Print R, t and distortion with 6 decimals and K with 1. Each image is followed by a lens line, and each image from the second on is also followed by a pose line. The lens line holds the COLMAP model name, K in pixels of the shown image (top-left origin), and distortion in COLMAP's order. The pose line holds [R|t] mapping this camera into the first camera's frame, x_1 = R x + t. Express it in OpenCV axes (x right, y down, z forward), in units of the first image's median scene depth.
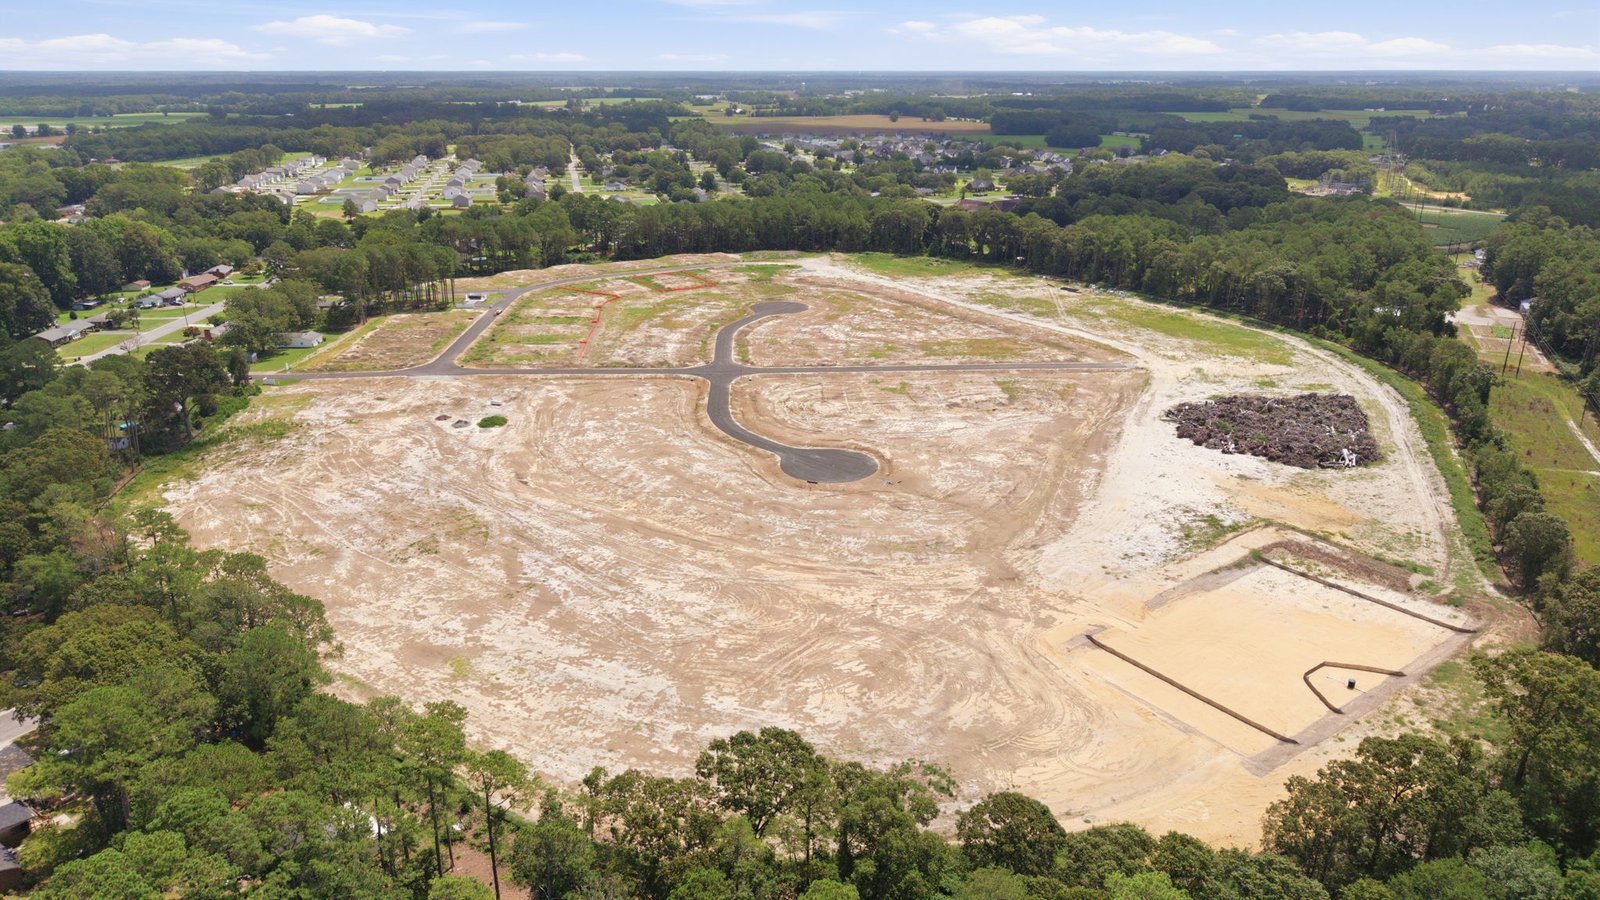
lens RADIAL K [[1063.1, 0, 795.1], [0, 1063.1, 452.9], [0, 0, 1]] dist [0.055971, -0.071133]
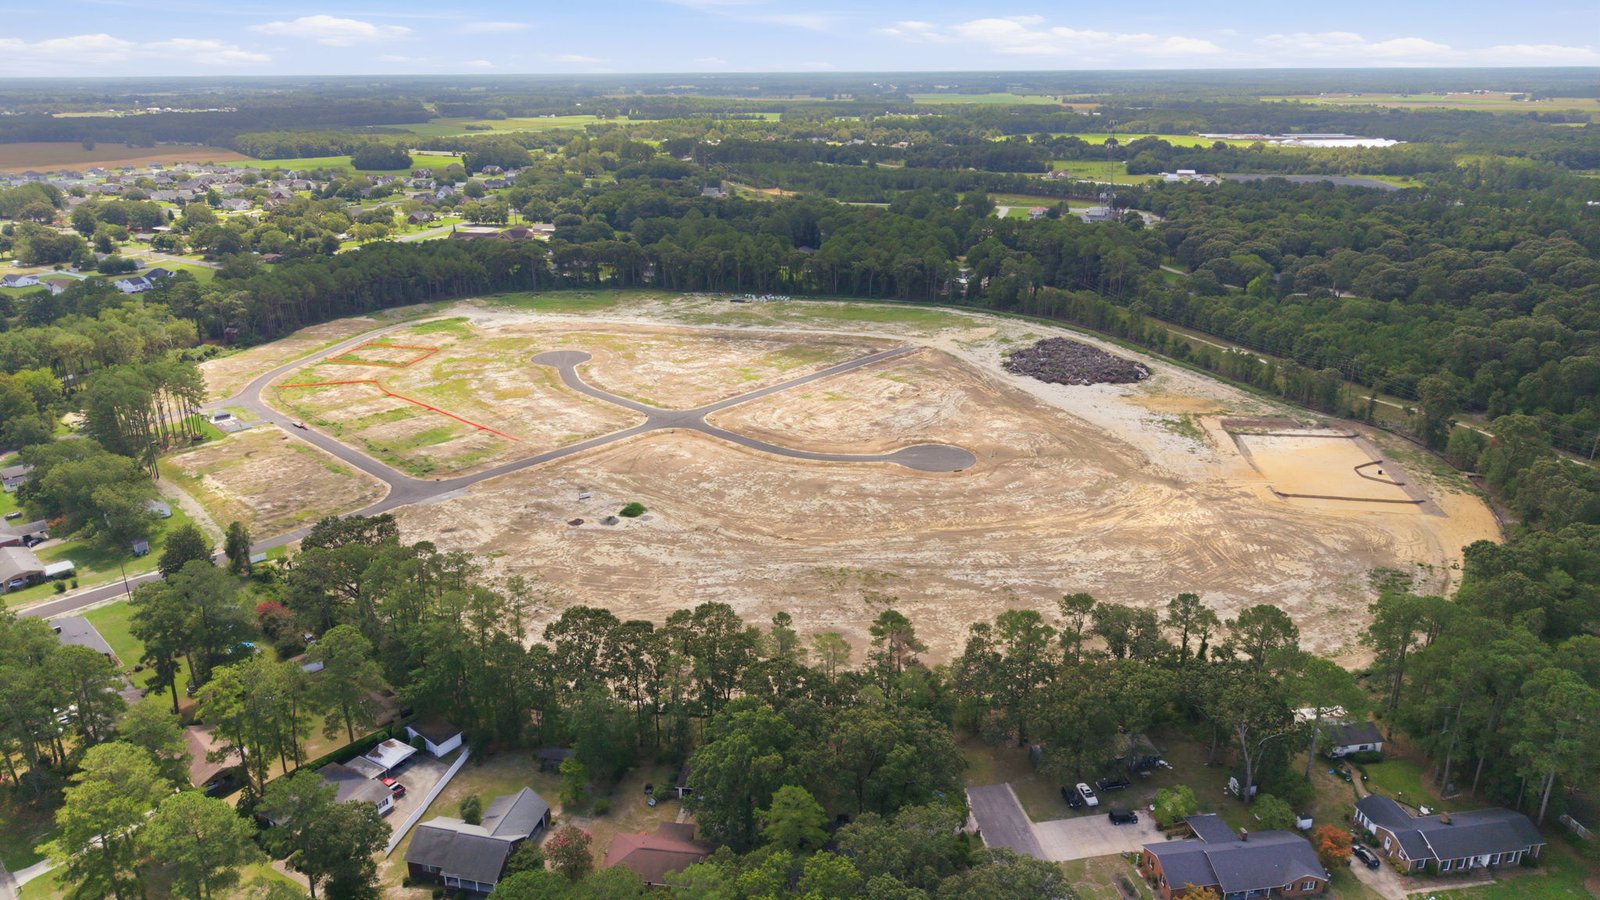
lens RADIAL K [[1063.1, 0, 795.1], [0, 1063.1, 452.9], [0, 0, 1]] dist [0.055971, -0.071133]
pose [[0.710921, -0.238510, 0.661593, -0.743090], [0.238804, 0.966710, 0.091899, -0.121428], [-0.661487, 0.092658, 0.744211, 0.157555]]
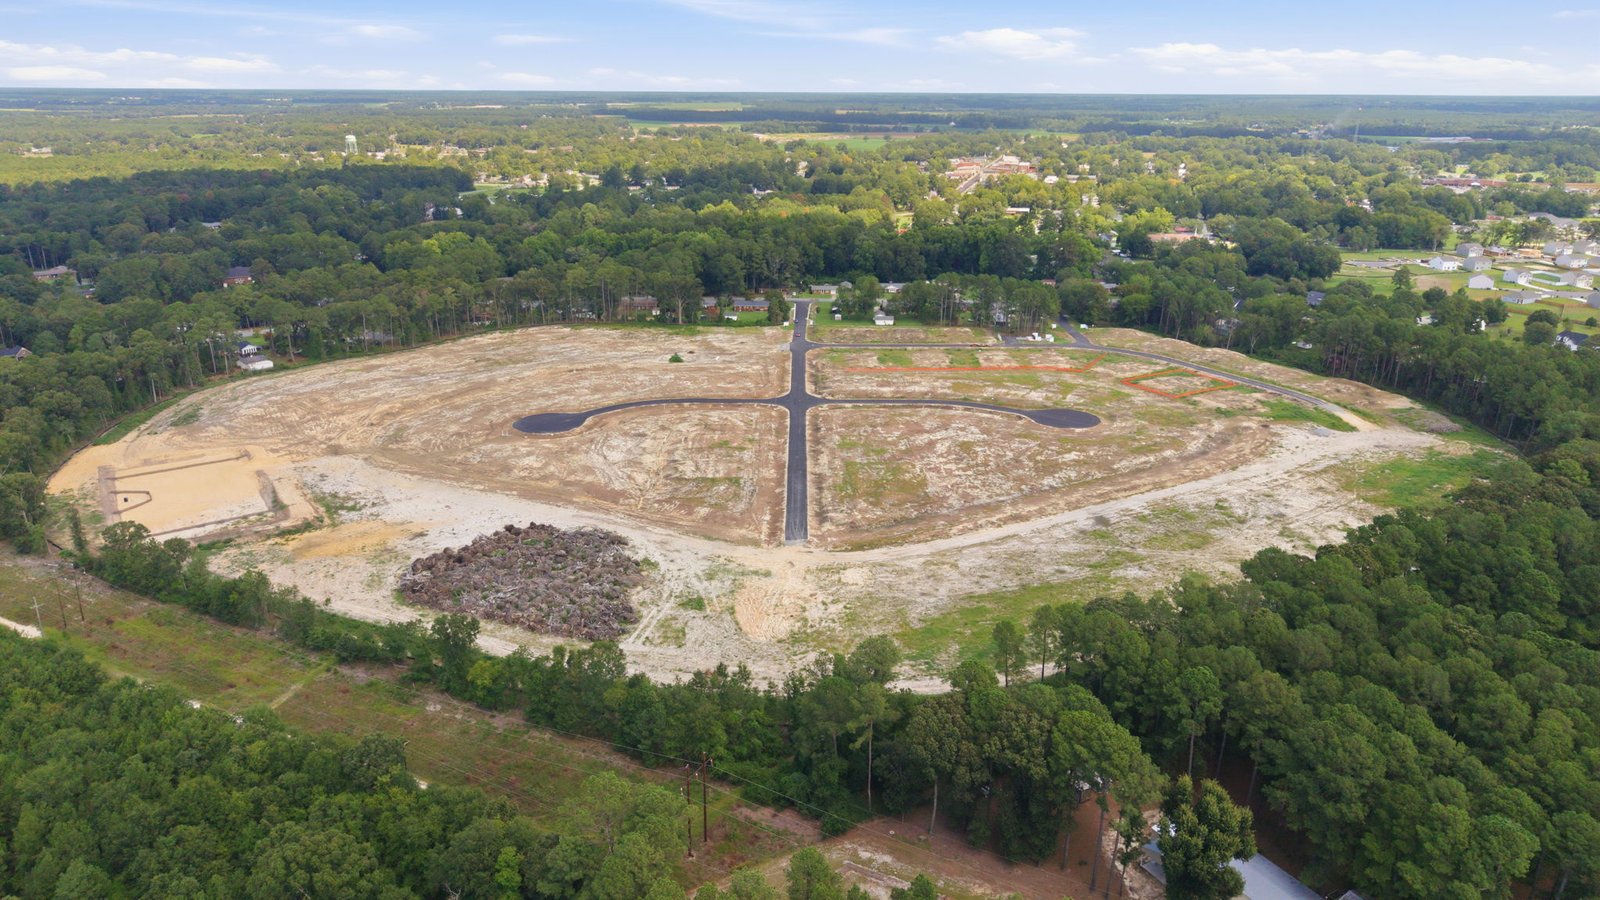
lens RADIAL K [[1063.1, 0, 795.1], [0, 1063.1, 452.9], [0, 0, 1]] dist [0.055971, -0.071133]
pose [[-0.045515, 0.327999, -0.943581, 1.137322], [-0.344137, 0.881594, 0.323051, -0.435171], [0.937815, 0.339425, 0.072751, 1.008381]]
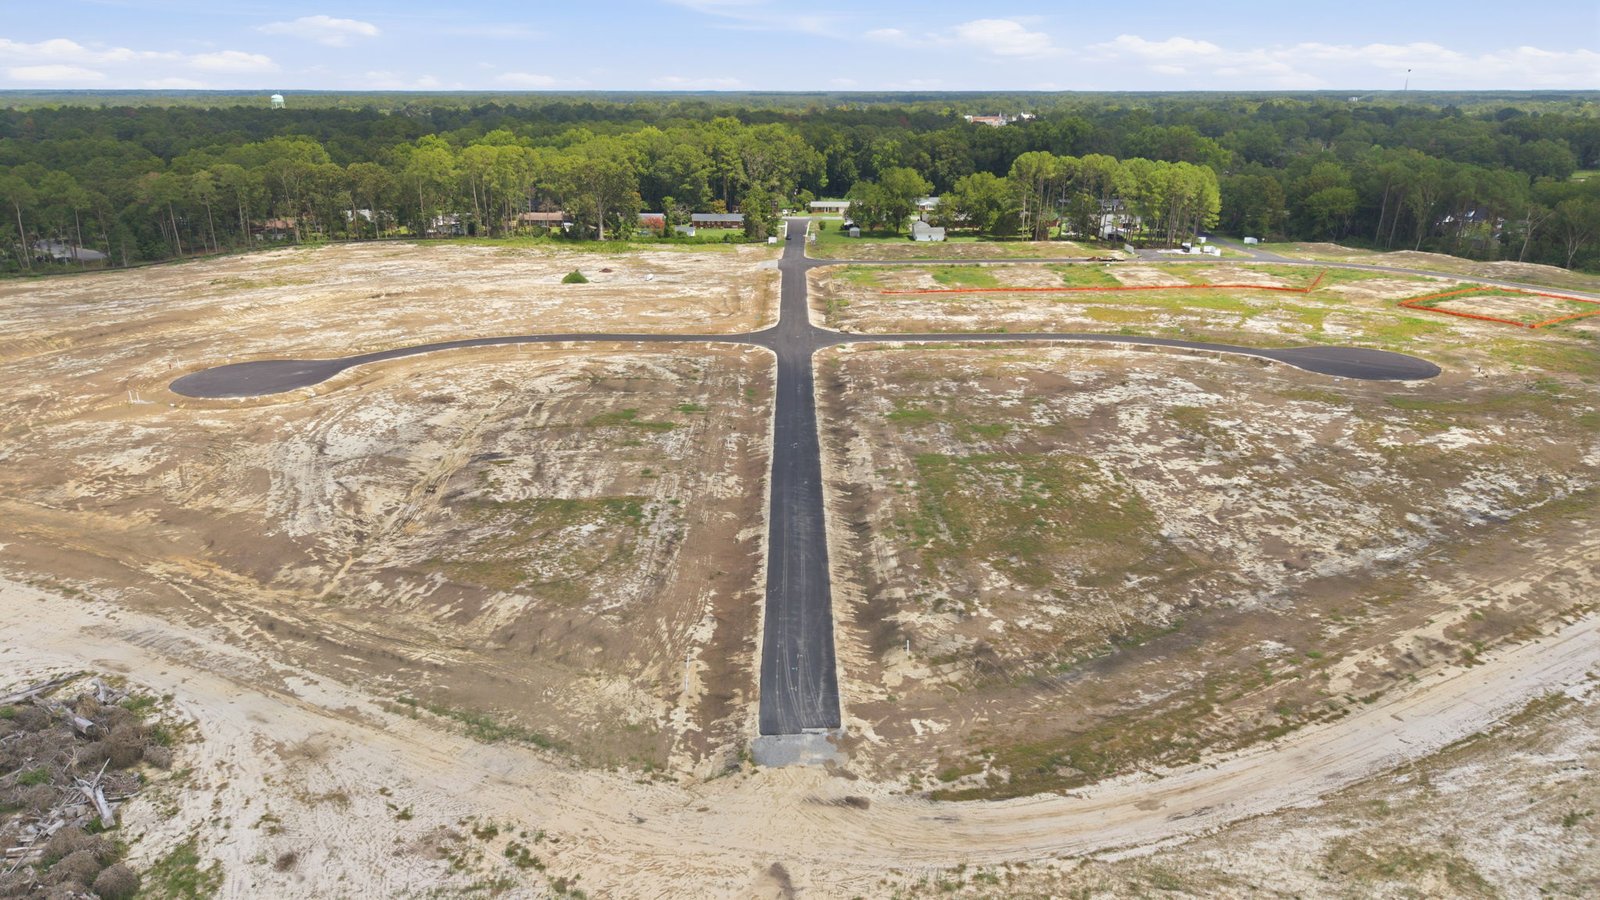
lens RADIAL K [[1063.1, 0, 795.1], [0, 1063.1, 452.9], [0, 0, 1]] dist [0.055971, -0.071133]
pose [[-0.035922, 0.325906, -0.944719, 0.546000], [-0.340159, 0.884895, 0.318202, -0.223702], [0.939681, 0.332786, 0.079073, 1.055748]]
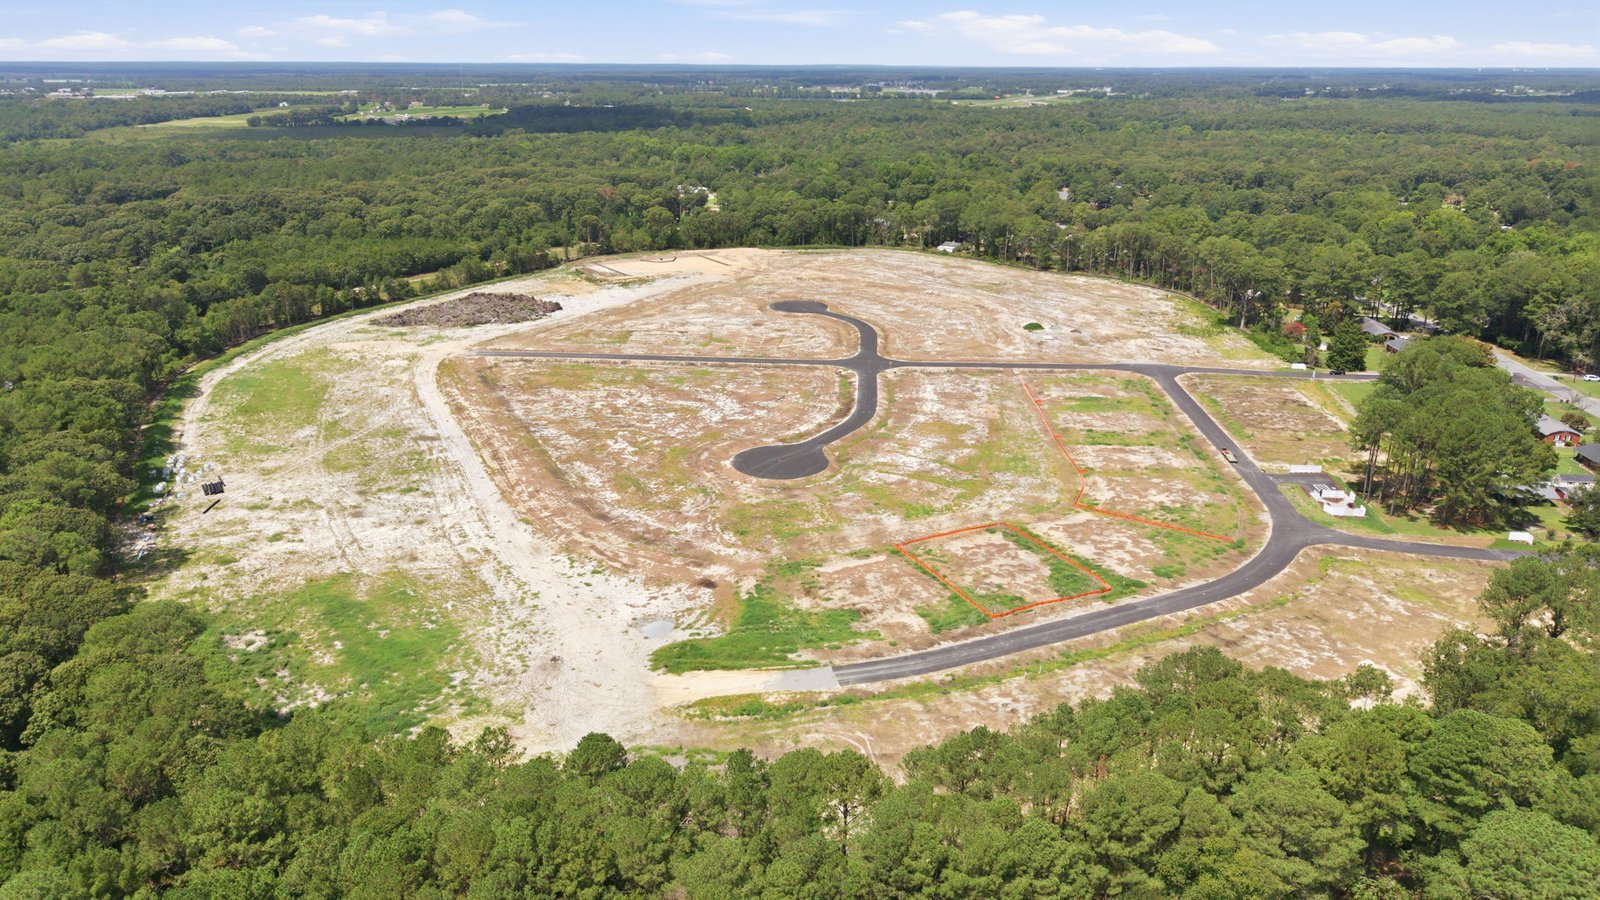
lens RADIAL K [[1063.1, 0, 795.1], [0, 1063.1, 452.9], [0, 0, 1]] dist [0.055971, -0.071133]
pose [[-0.994139, -0.036280, 0.101844, -0.113625], [0.037724, 0.766404, 0.641250, -0.712894], [-0.101318, 0.641334, -0.760543, 1.957227]]
